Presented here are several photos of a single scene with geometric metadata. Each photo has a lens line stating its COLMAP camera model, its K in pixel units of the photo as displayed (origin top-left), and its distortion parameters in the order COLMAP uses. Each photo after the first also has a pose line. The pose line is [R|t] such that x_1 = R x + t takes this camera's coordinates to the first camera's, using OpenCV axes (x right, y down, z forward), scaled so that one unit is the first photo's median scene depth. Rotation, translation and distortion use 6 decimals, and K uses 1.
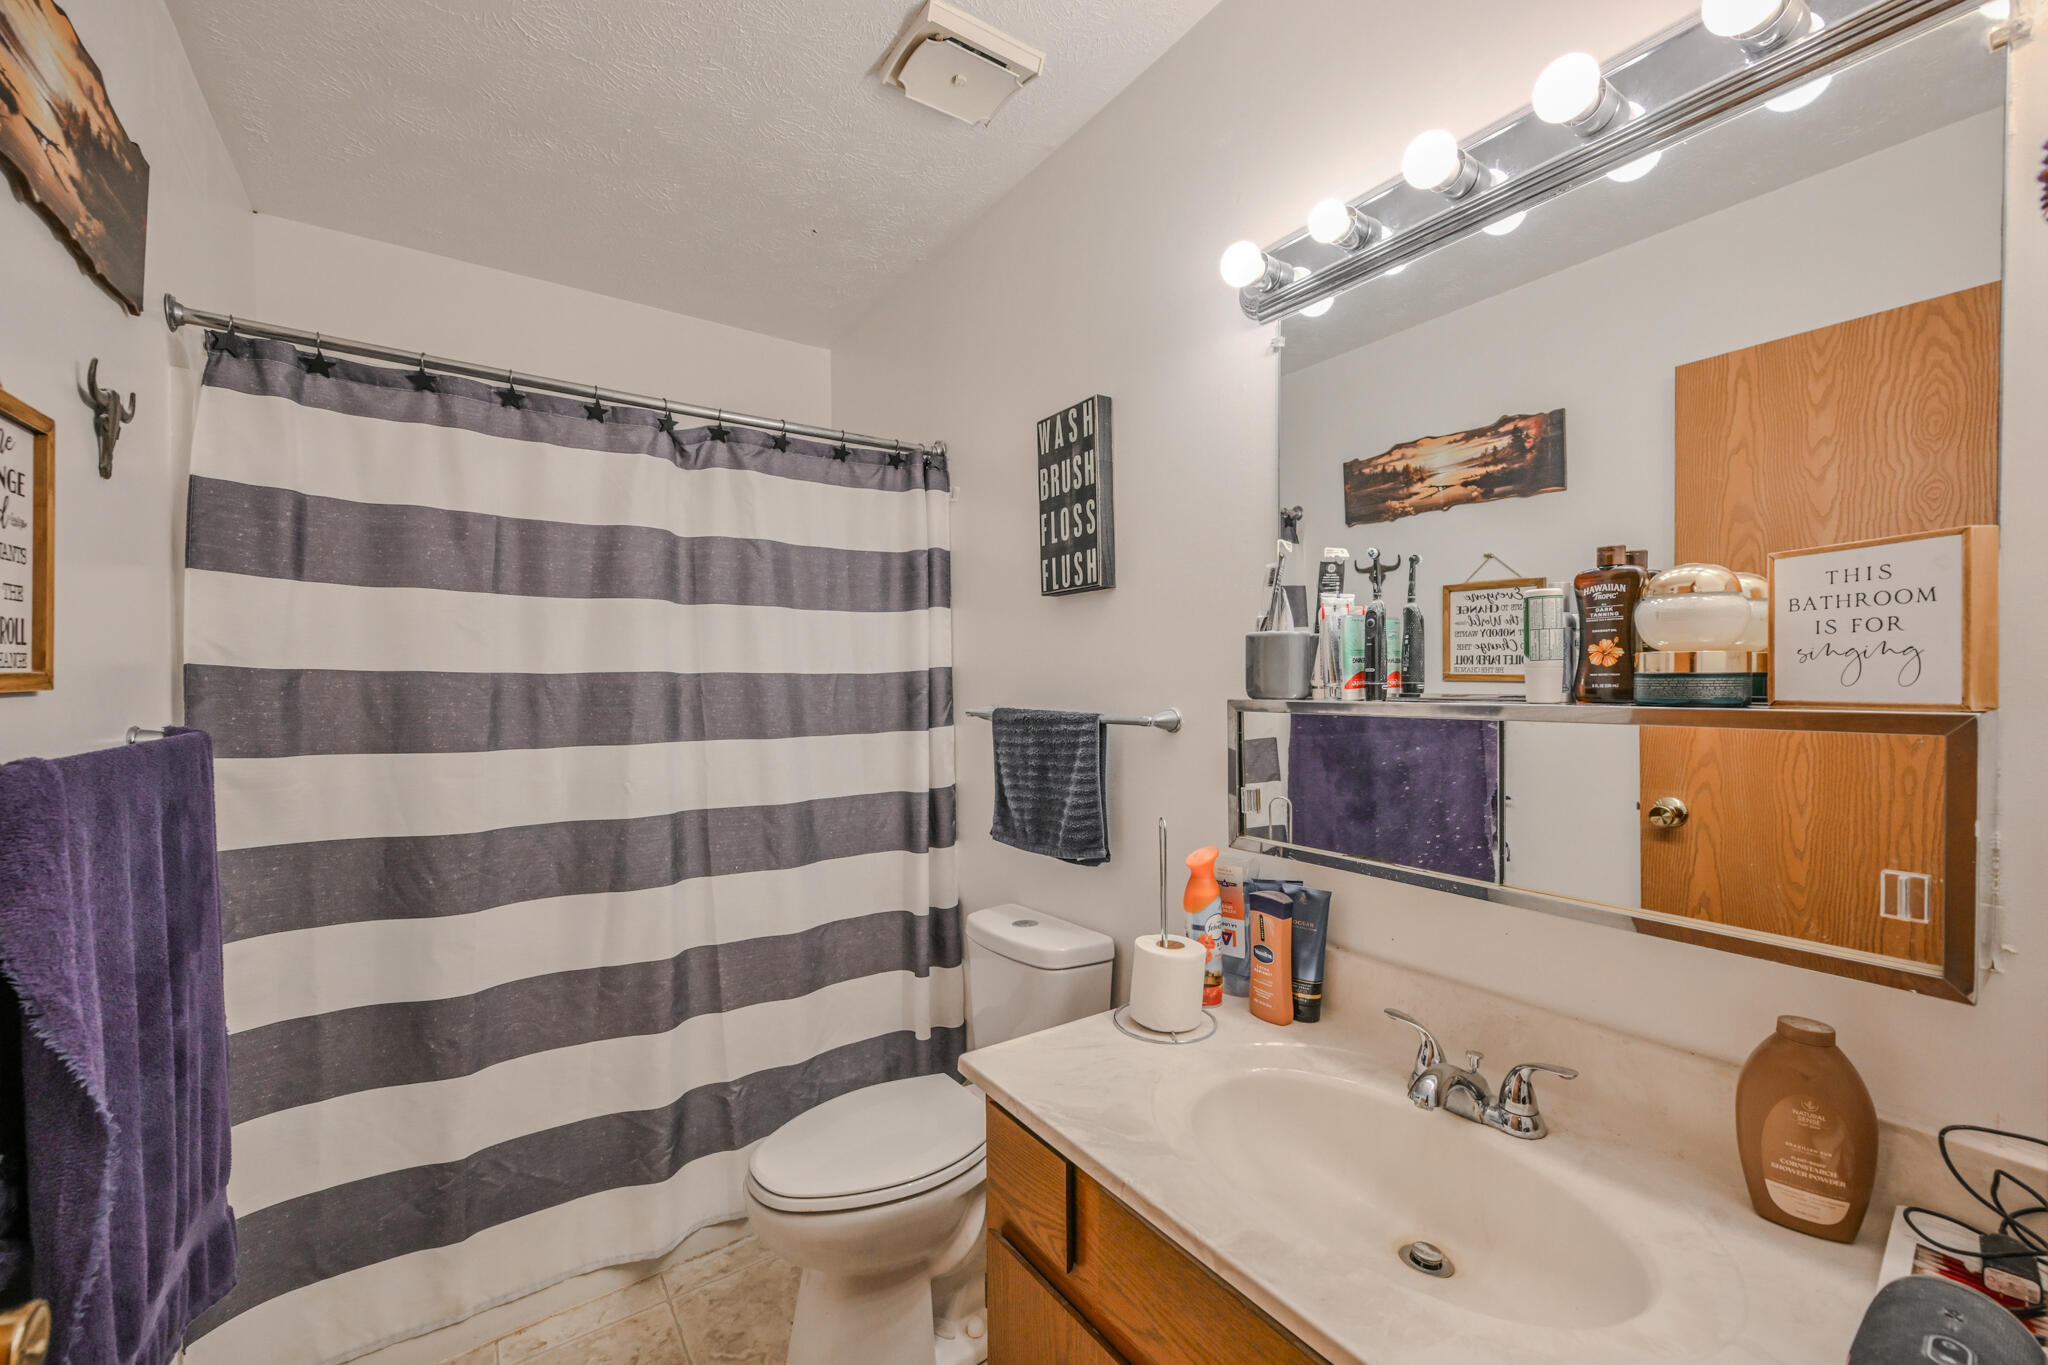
lens RADIAL K [[827.6, 0, 1024.4], [0, 827.6, 690.6], [0, 0, 1]] dist [-0.000311, 0.000037]
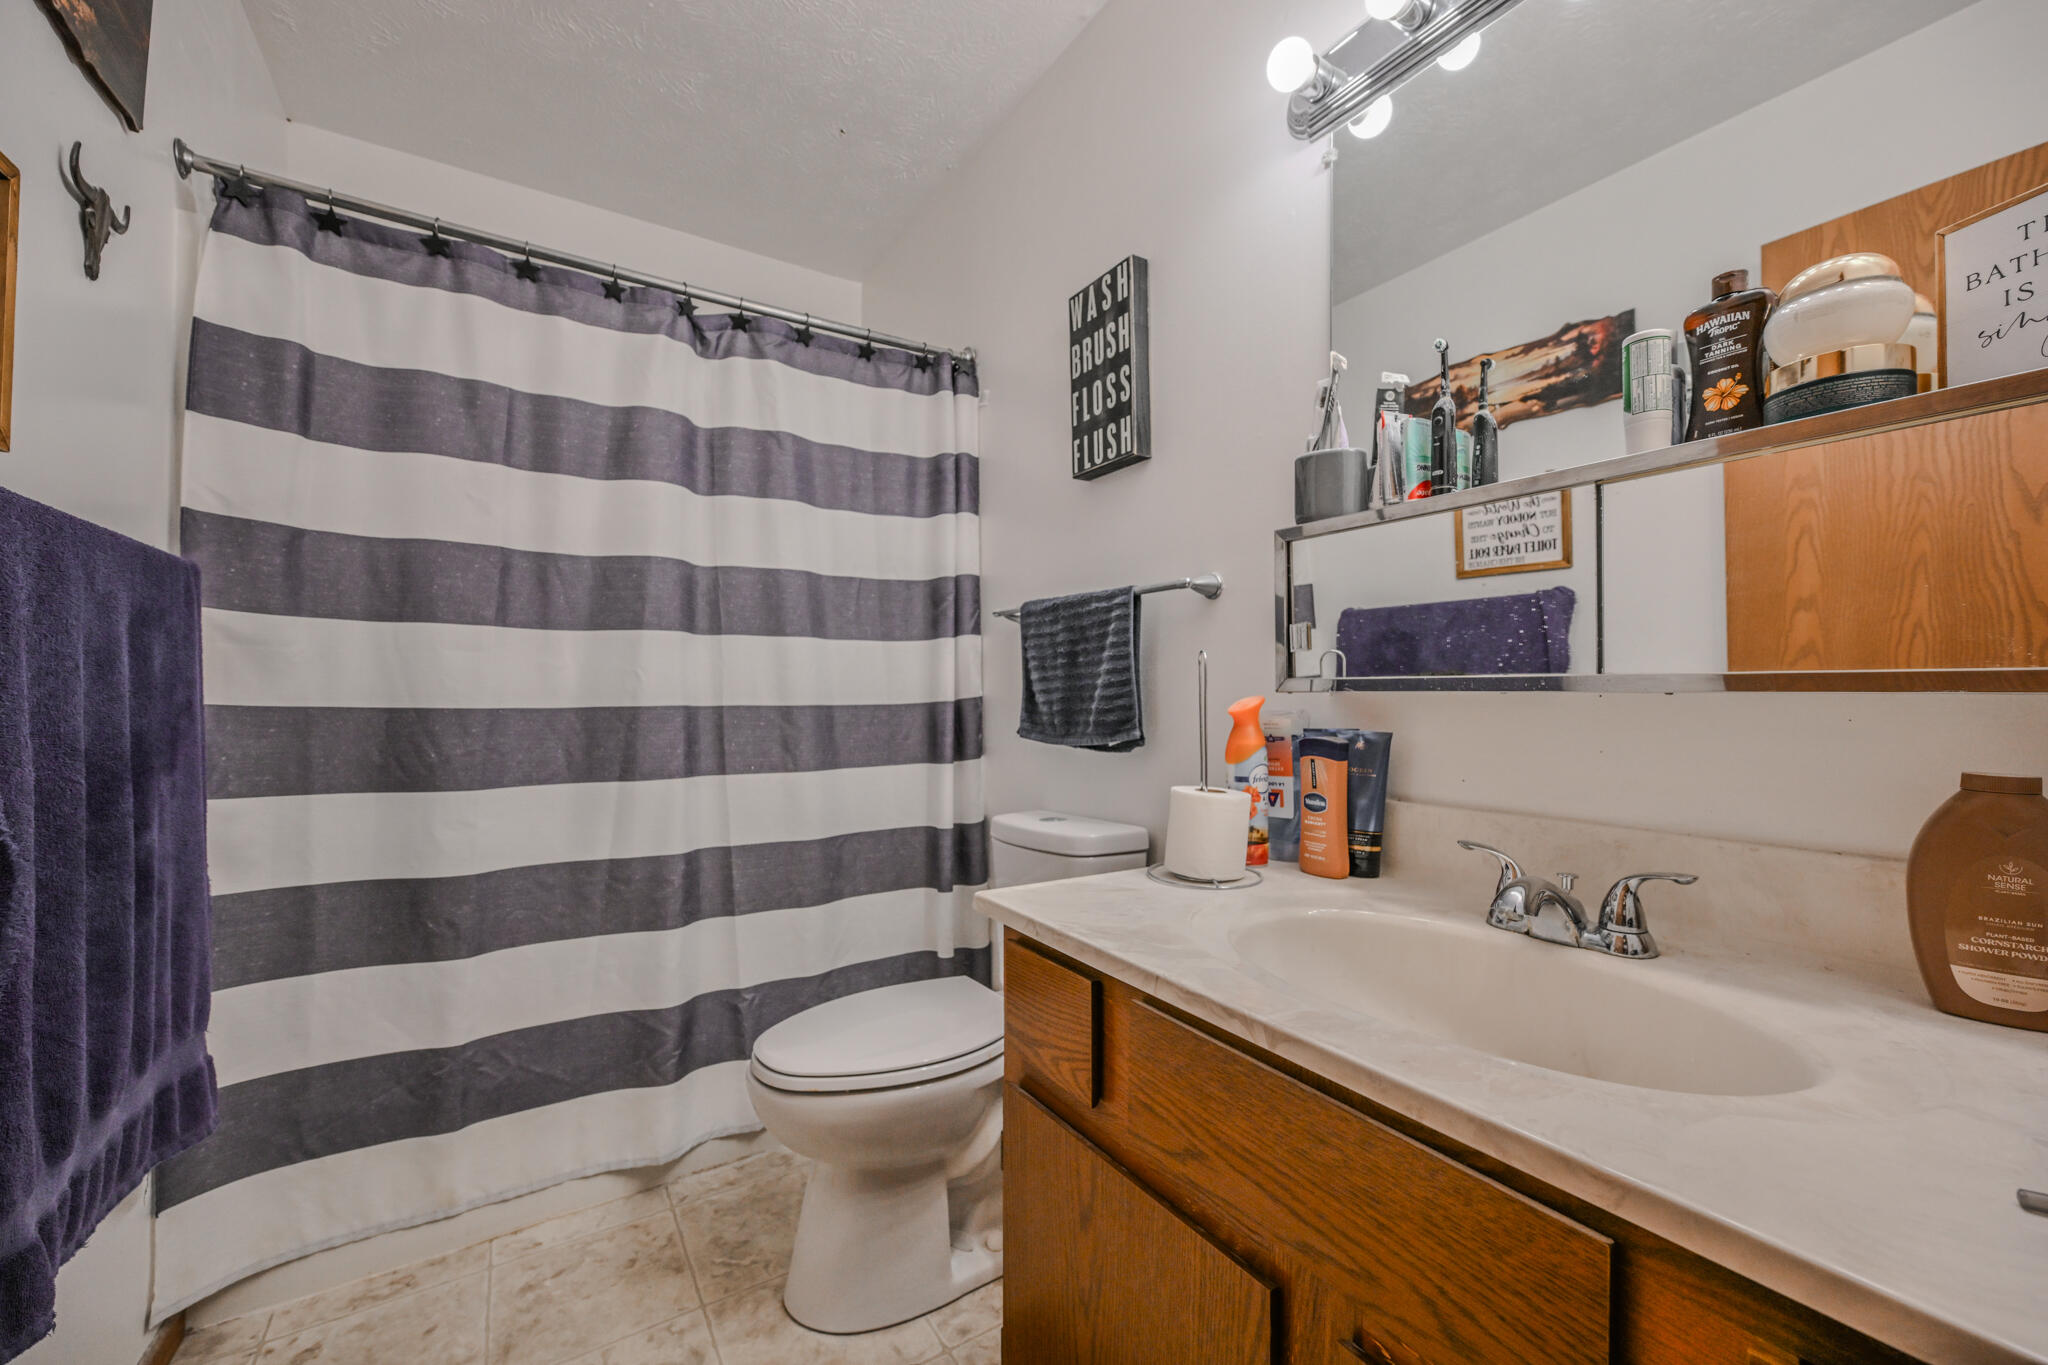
lens RADIAL K [[827.6, 0, 1025.5], [0, 827.6, 678.7], [0, 0, 1]] dist [-0.000311, 0.000037]
pose [[0.999113, 0.004903, -0.041820, 0.008972], [-0.005612, 0.999842, -0.016850, 0.154897], [0.041731, 0.017069, 0.998983, 0.068489]]
